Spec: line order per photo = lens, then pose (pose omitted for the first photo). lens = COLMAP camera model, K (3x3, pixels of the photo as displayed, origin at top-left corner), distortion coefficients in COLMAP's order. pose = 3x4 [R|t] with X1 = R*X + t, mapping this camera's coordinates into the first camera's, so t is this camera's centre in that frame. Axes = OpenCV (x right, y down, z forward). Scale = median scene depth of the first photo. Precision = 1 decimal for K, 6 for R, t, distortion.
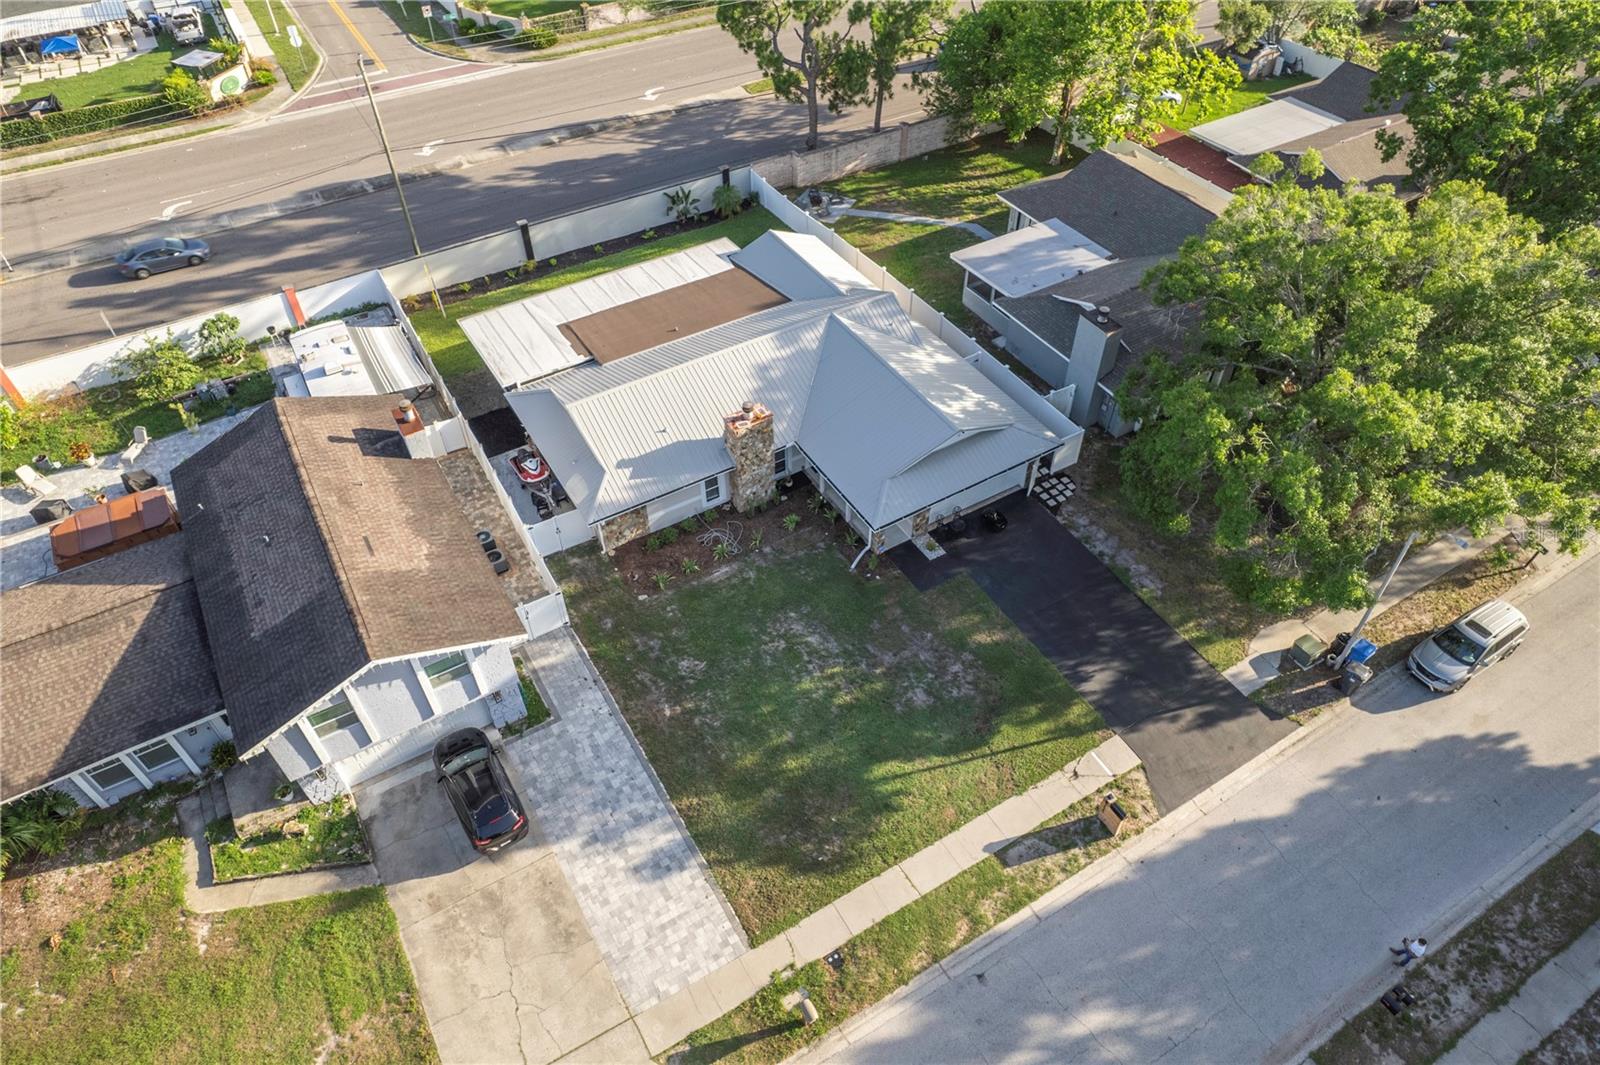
lens RADIAL K [[1013.1, 0, 794.6], [0, 1013.1, 529.8], [0, 0, 1]] dist [-0.065535, 0.055770]
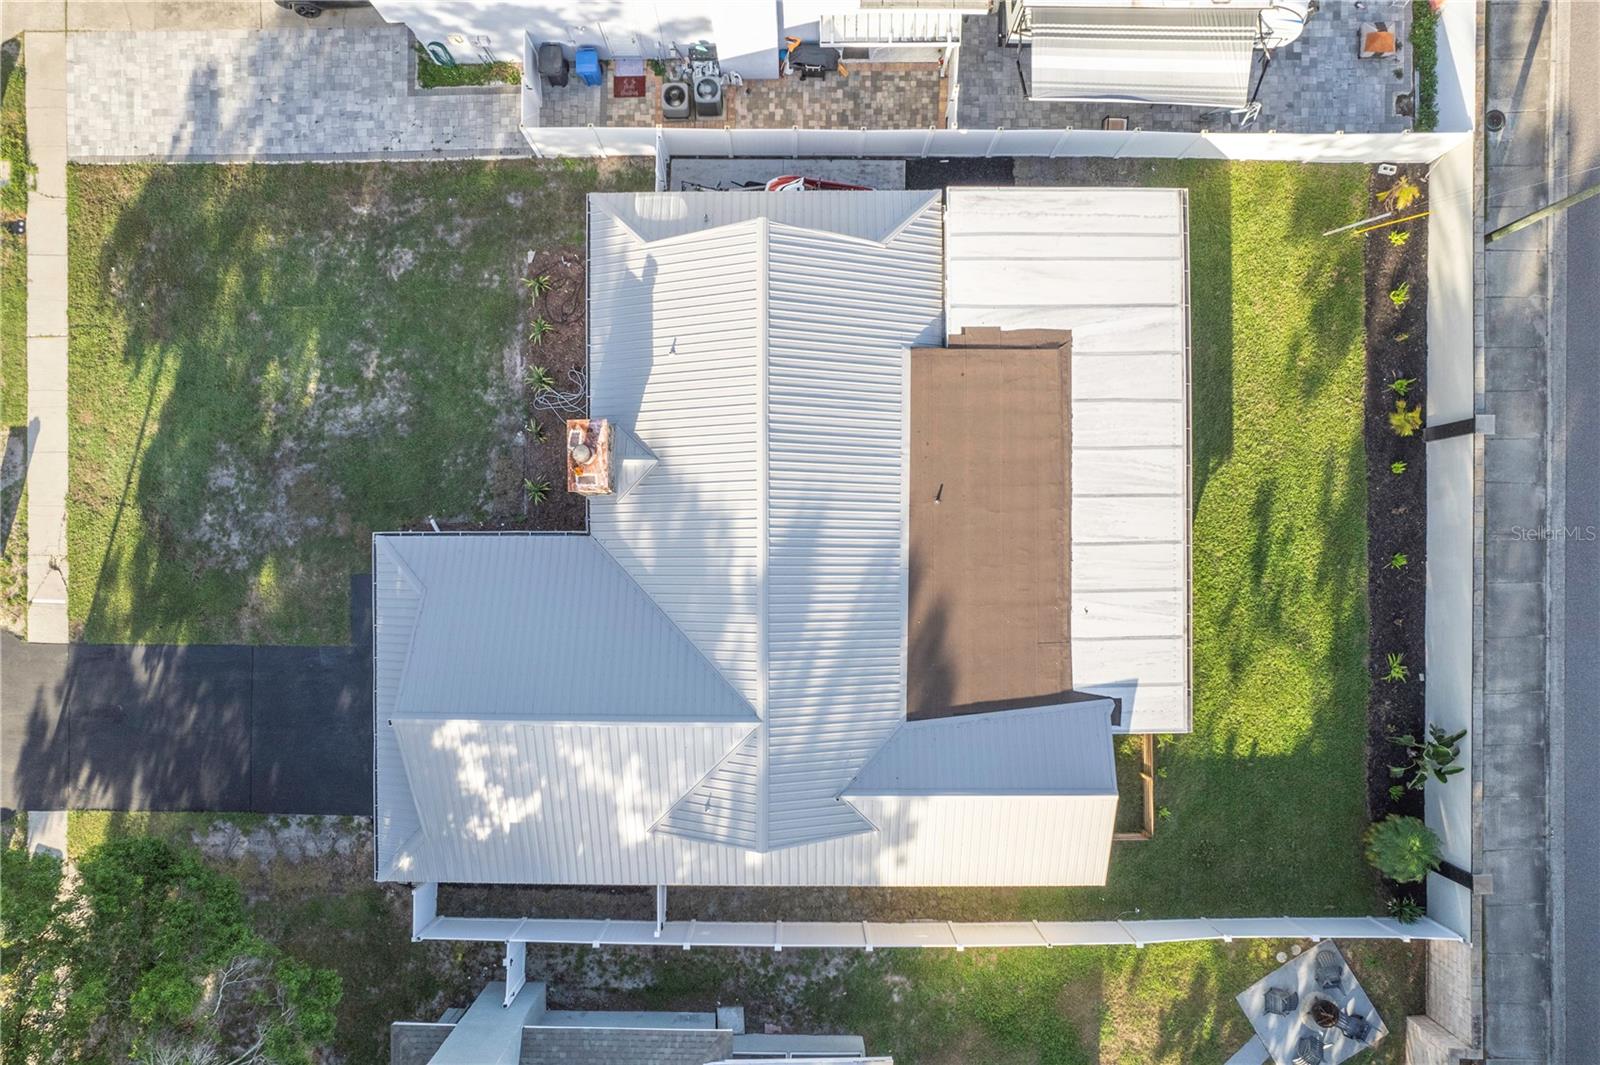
lens RADIAL K [[1032.0, 0, 779.9], [0, 1032.0, 563.6], [0, 0, 1]] dist [-0.065829, 0.059148]
pose [[-0.511523, 0.859097, 0.017241, -0.064604], [-0.601564, -0.372367, 0.706728, -0.721600], [0.613567, 0.351136, 0.707276, 0.695804]]
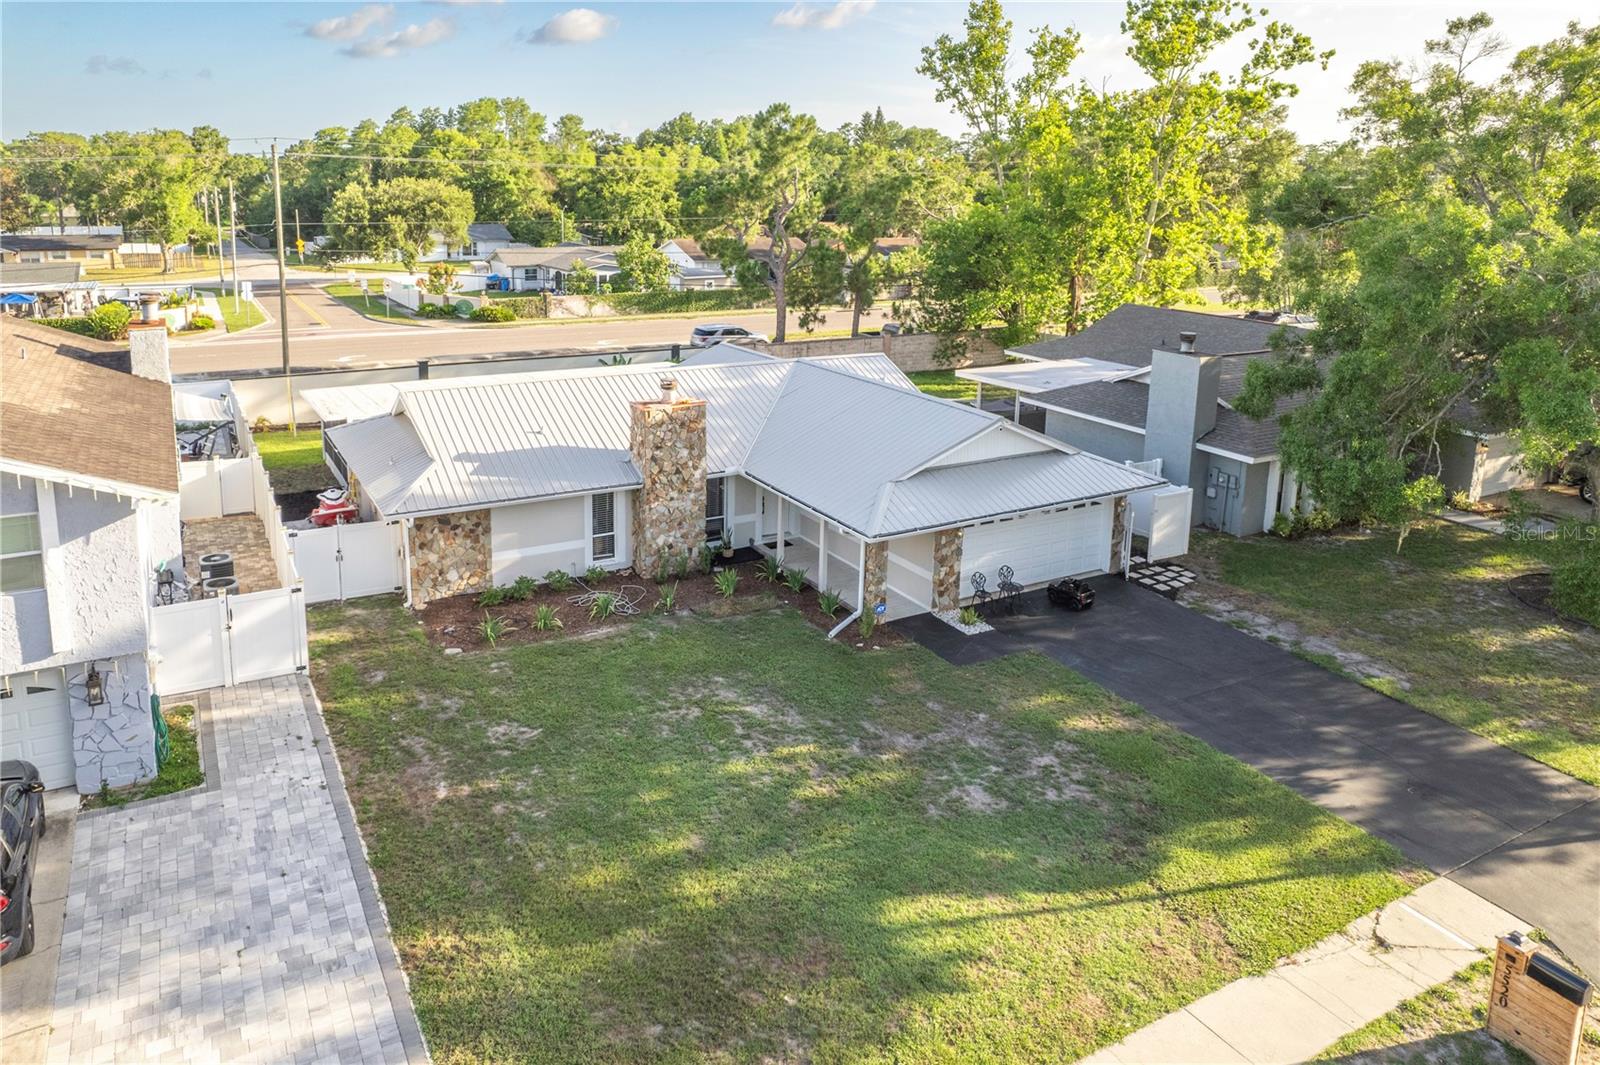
lens RADIAL K [[1061.6, 0, 706.3], [0, 1061.6, 379.6], [0, 0, 1]] dist [-0.037434, 0.002490]
pose [[0.997610, 0.028613, -0.062896, 0.022886], [-0.059675, 0.815652, -0.575458, 0.290048], [0.034836, 0.577835, 0.815409, 0.473330]]
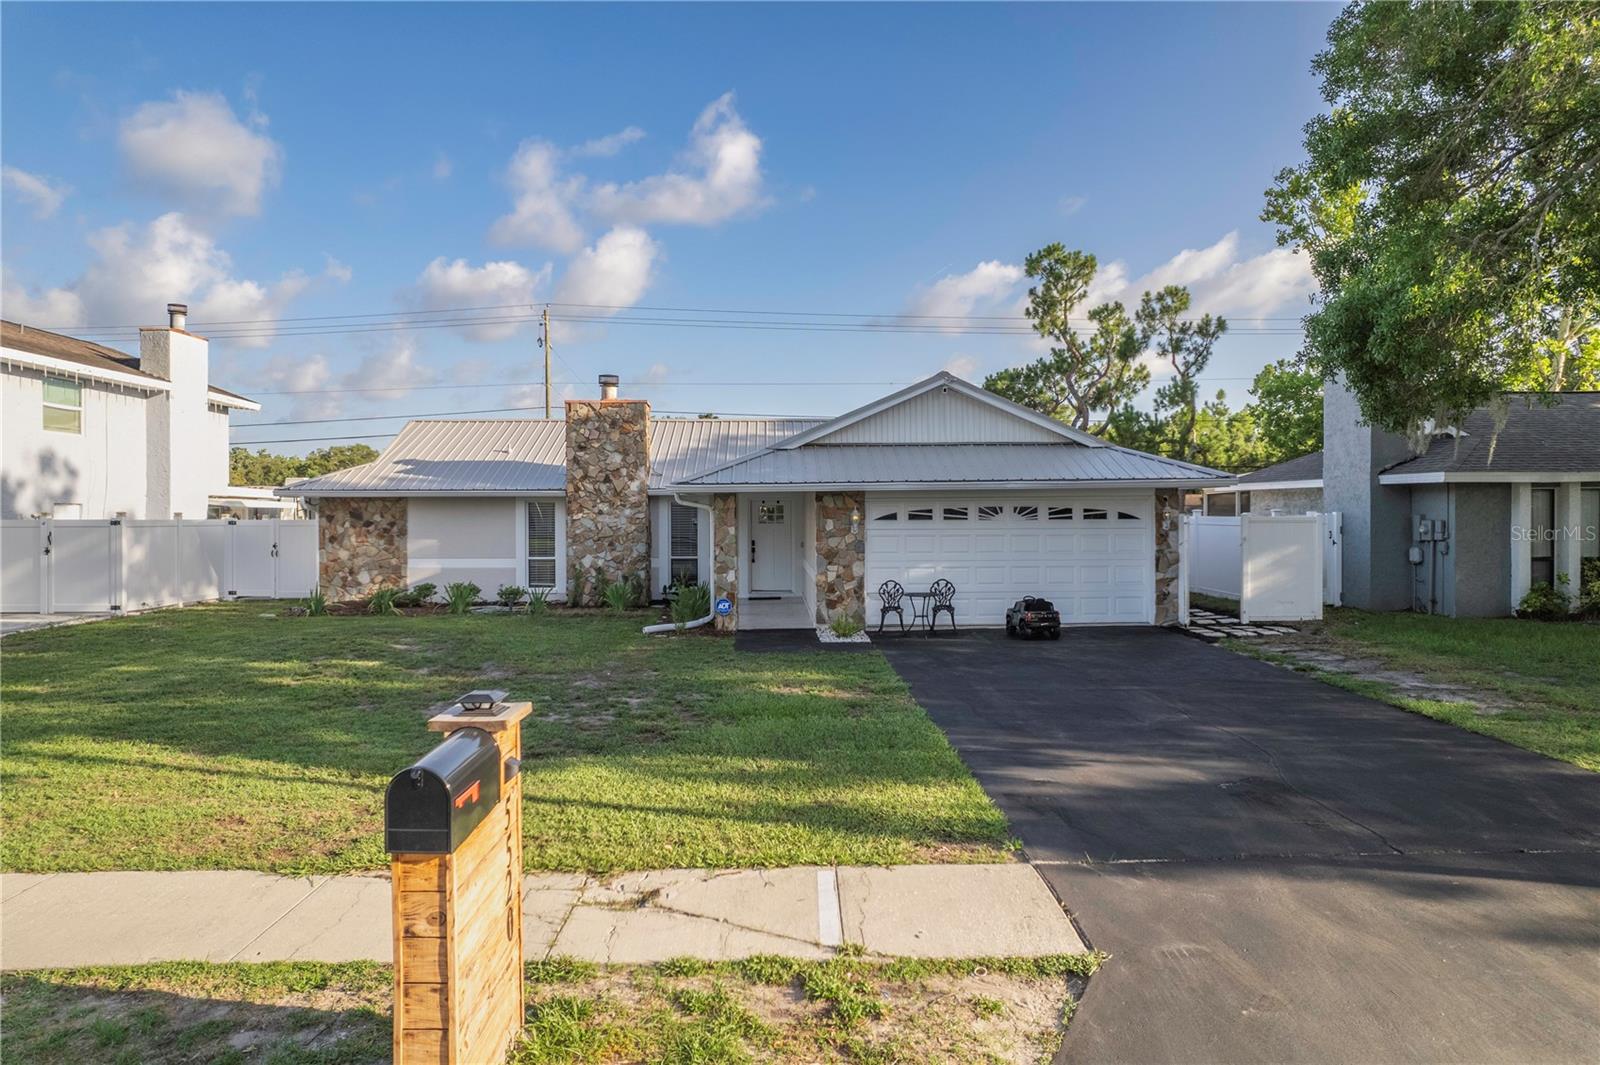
lens RADIAL K [[1017.6, 0, 806.2], [0, 1017.6, 525.3], [0, 0, 1]] dist [-0.044448, 0.038196]
pose [[0.877106, 0.011719, -0.480154, 0.351180], [-0.347503, 0.705584, -0.617570, 0.269334], [0.331552, 0.708530, 0.622944, 0.793575]]
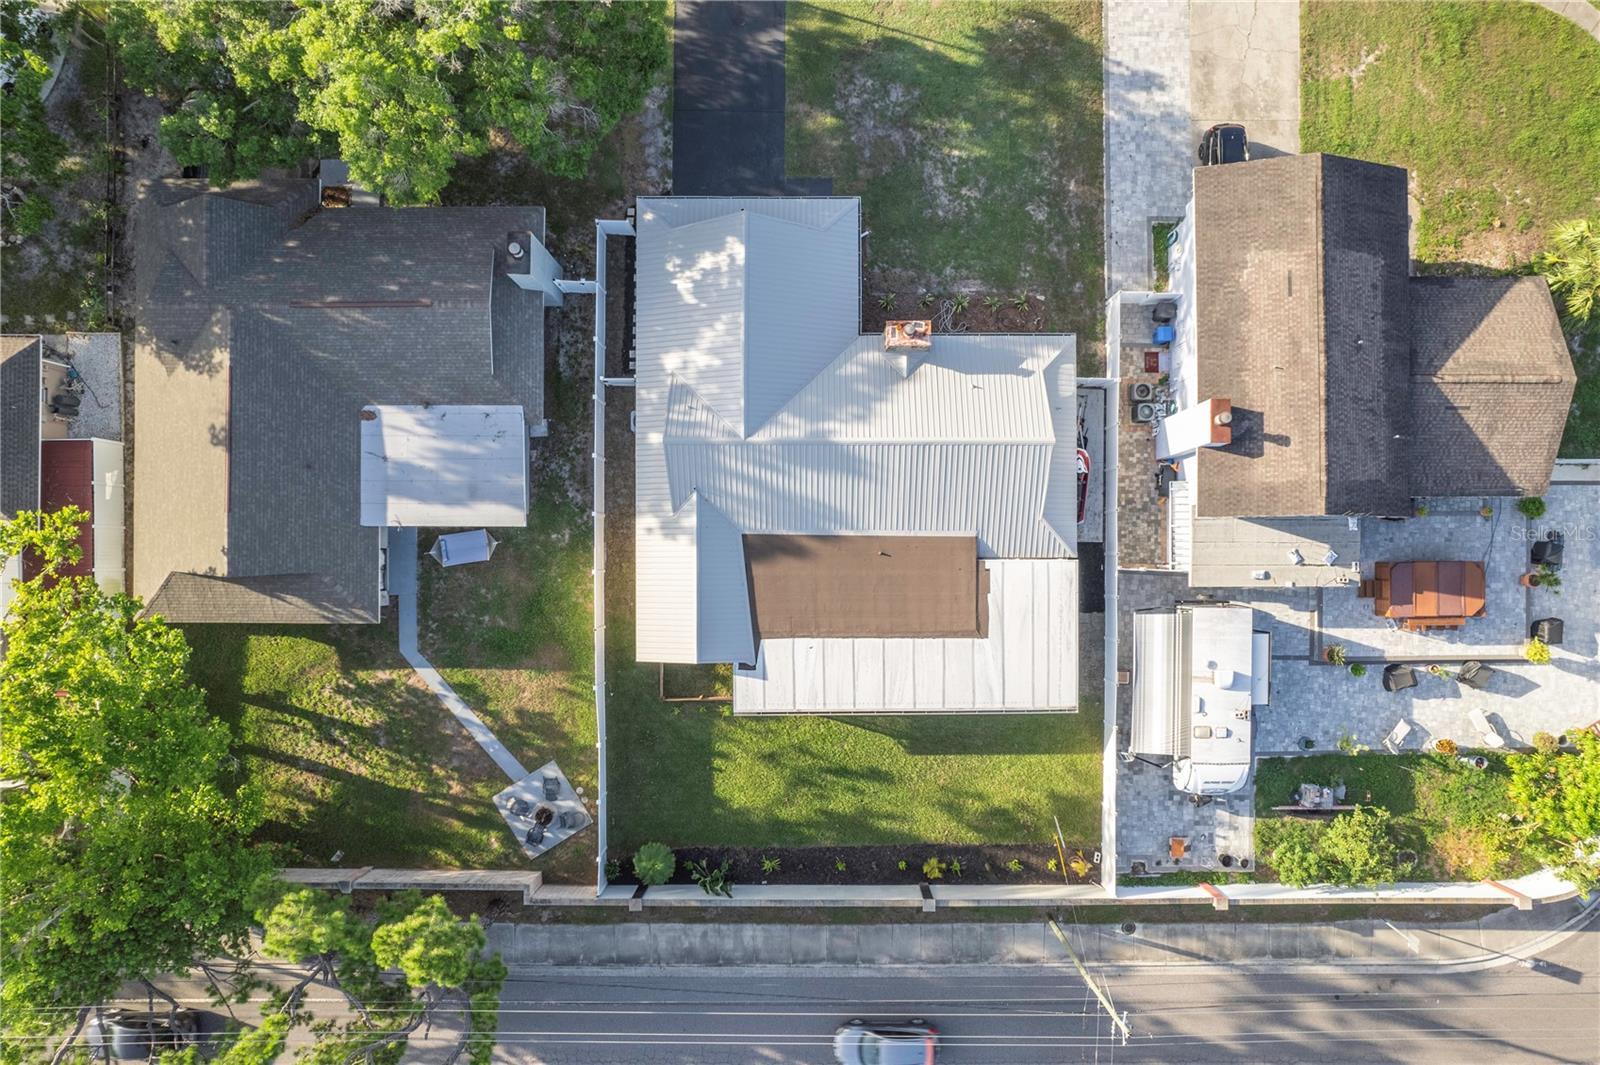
lens RADIAL K [[1044.2, 0, 823.0], [0, 1044.2, 558.2], [0, 0, 1]] dist [-0.073305, 0.066440]
pose [[-0.859185, -0.511652, 0.003547, -0.098813], [0.367596, -0.612428, 0.699861, -1.111605], [-0.355913, 0.602614, 0.714270, 0.447906]]
